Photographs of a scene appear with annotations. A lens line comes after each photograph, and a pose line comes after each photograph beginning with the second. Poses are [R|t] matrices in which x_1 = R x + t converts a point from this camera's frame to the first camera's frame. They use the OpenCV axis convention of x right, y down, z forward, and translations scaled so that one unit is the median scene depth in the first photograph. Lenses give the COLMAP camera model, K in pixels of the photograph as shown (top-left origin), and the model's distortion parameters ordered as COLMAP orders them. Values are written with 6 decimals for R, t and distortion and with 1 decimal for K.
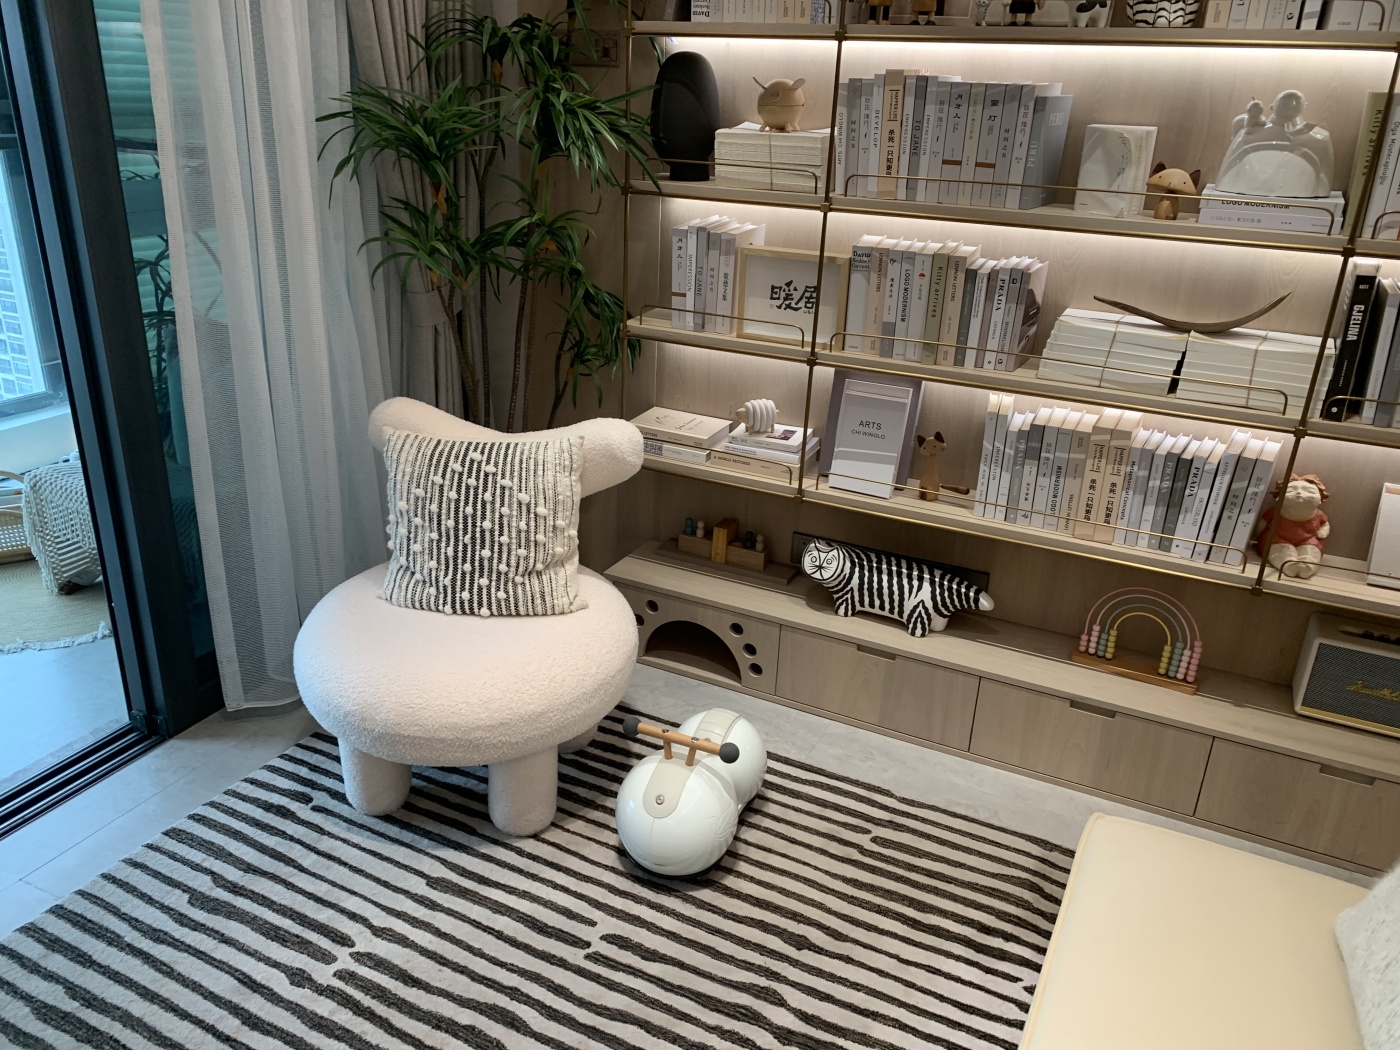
lens RADIAL K [[1060.4, 0, 679.8], [0, 1060.4, 529.6], [0, 0, 1]] dist [0.058471, -0.087292]
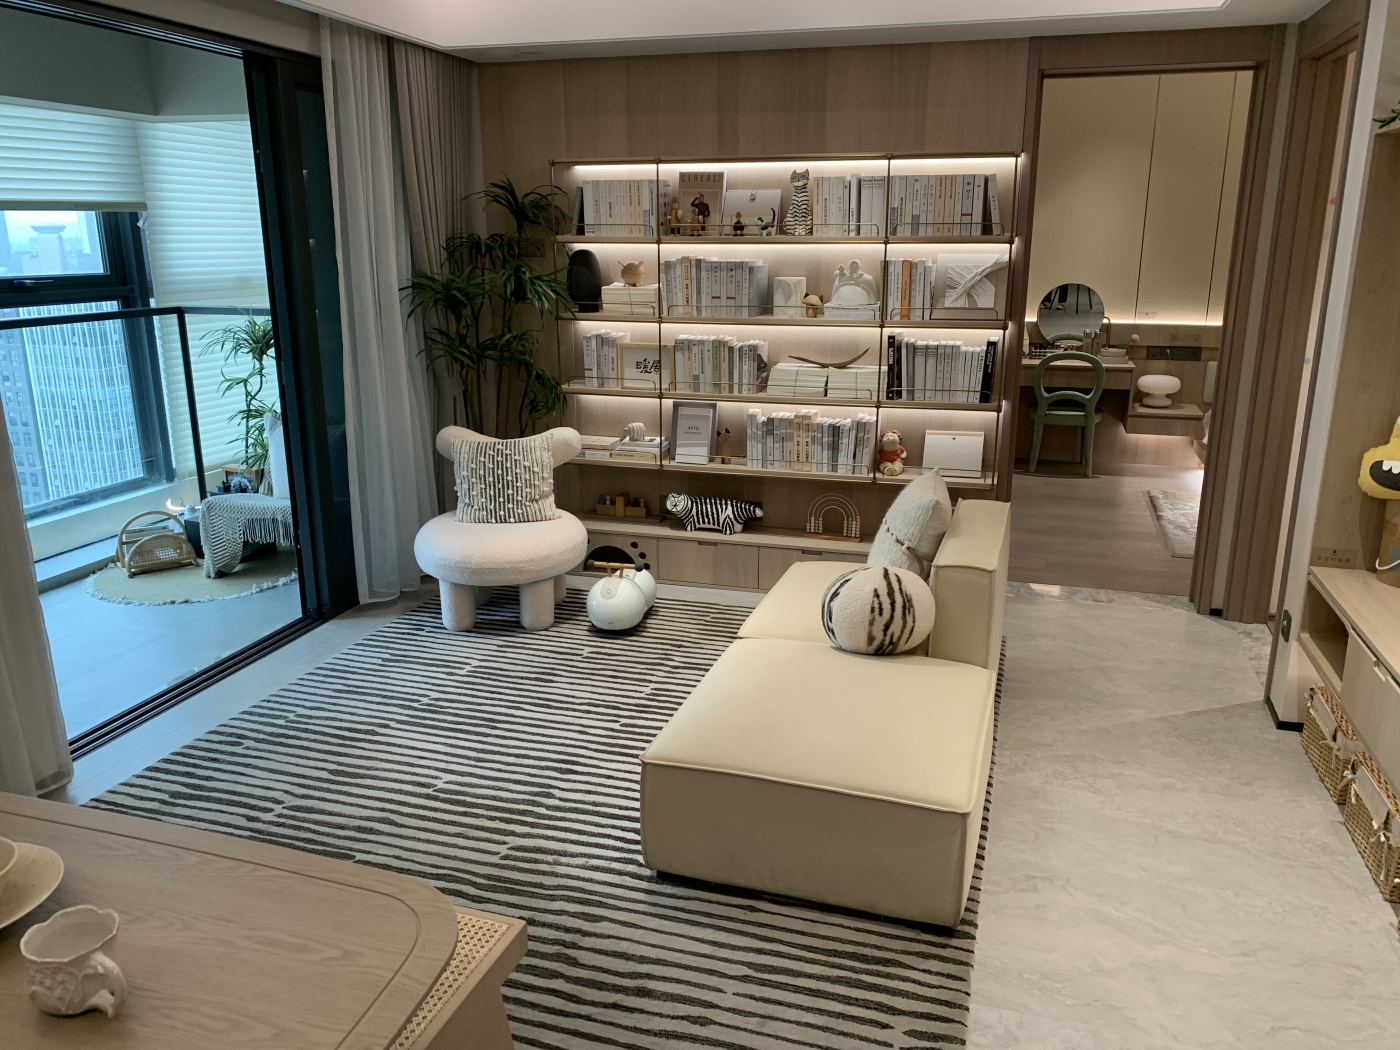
lens RADIAL K [[1065.6, 0, 705.0], [0, 1065.6, 526.0], [0, 0, 1]] dist [0.147363, -0.398868]
pose [[0.984468, -0.079704, 0.156431, -0.133645], [0.099226, 0.987652, -0.121234, 0.353039], [-0.144836, 0.134873, 0.980220, -1.001232]]
